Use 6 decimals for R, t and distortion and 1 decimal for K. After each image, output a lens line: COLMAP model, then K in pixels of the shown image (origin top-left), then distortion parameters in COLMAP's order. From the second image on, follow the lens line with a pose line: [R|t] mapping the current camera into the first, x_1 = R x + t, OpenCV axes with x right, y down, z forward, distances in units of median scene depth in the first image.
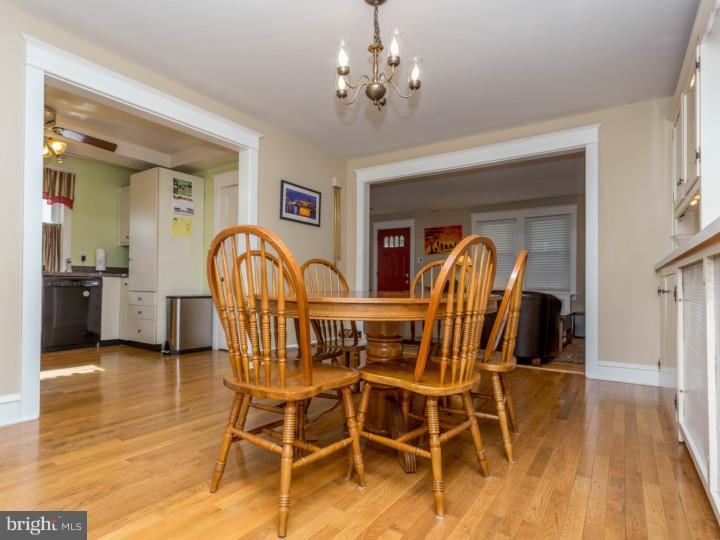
lens RADIAL K [[386.0, 0, 360.0], [0, 386.0, 270.0], [0, 0, 1]] dist [0.002044, -0.000033]
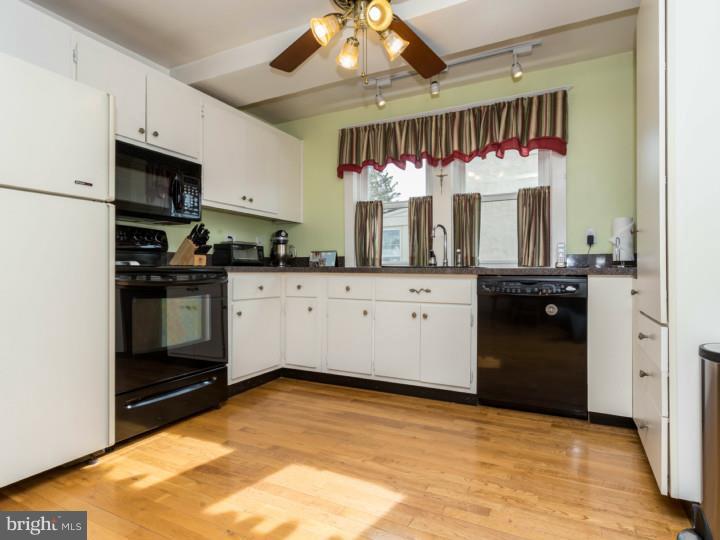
lens RADIAL K [[386.0, 0, 360.0], [0, 386.0, 270.0], [0, 0, 1]] dist [0.002044, -0.000033]
pose [[0.099712, -0.013017, -0.994931, -0.220259], [0.033857, 0.999380, -0.009682, 0.006144], [0.994440, -0.032720, 0.100091, 0.656131]]
